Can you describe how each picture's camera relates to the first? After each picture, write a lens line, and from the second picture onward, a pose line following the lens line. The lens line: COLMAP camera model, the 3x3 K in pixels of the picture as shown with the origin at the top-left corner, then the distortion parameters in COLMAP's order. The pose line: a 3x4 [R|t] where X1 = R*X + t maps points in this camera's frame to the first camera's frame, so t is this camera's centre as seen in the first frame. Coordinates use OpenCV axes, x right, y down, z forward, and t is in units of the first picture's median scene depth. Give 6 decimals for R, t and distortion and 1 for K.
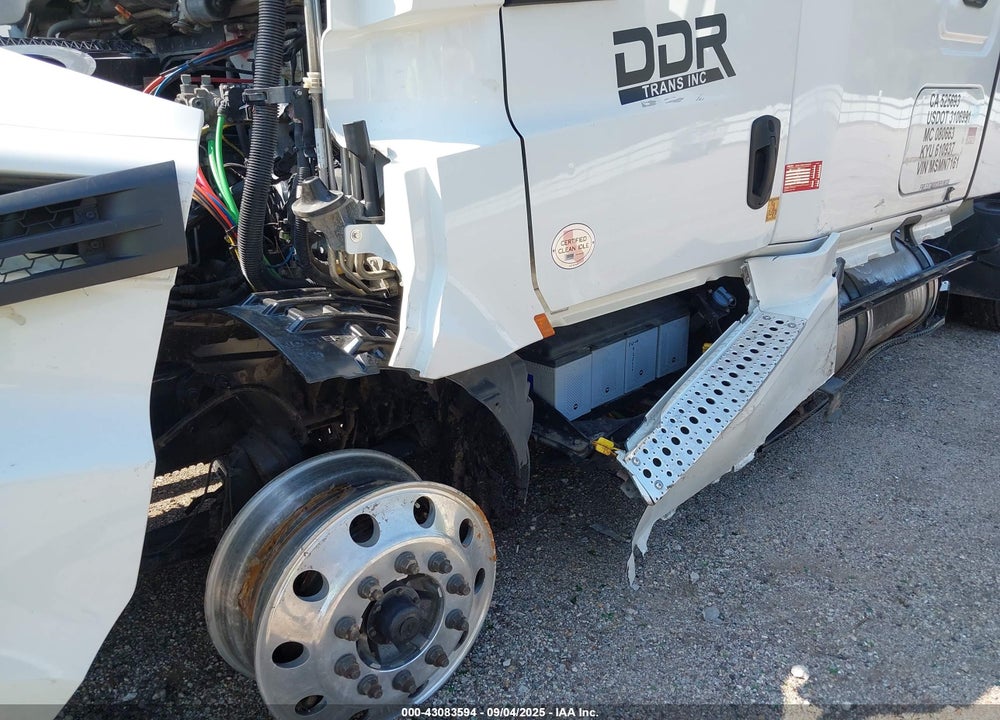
lens RADIAL K [[762.3, 0, 497.2], [0, 762.3, 370.2], [0, 0, 1]] dist [0.062981, -0.086685]
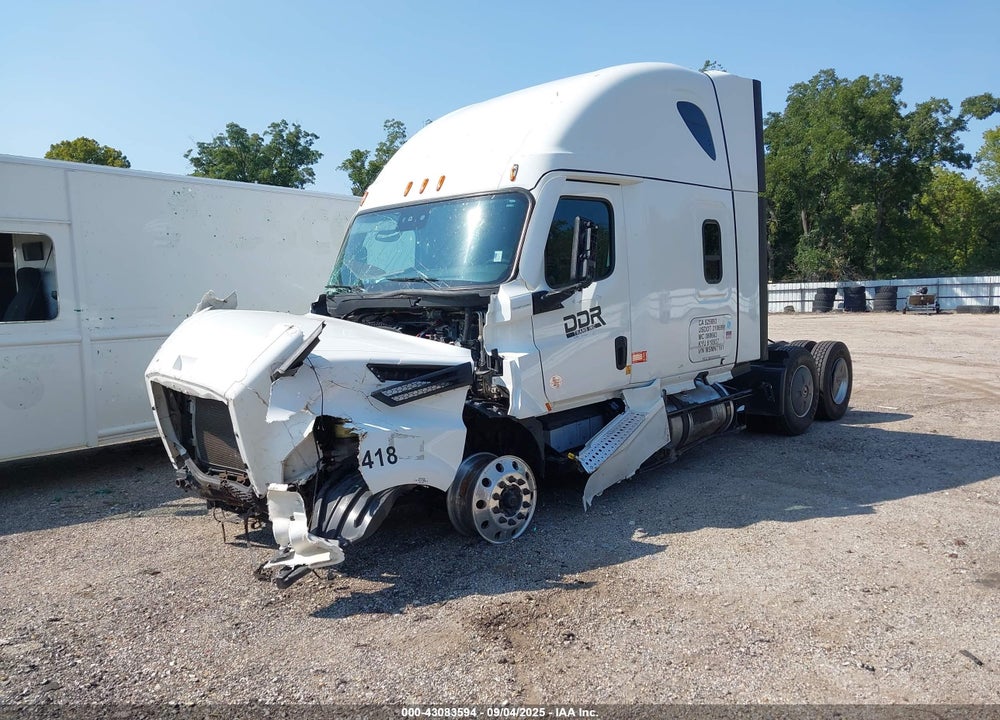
lens RADIAL K [[762.3, 0, 489.6], [0, 762.3, 369.5], [0, 0, 1]] dist [0.062981, -0.086685]
pose [[0.997856, -0.042889, 0.049429, -0.298054], [0.053284, 0.970974, -0.233175, 0.461415], [-0.037993, 0.235309, 0.971178, -1.875246]]
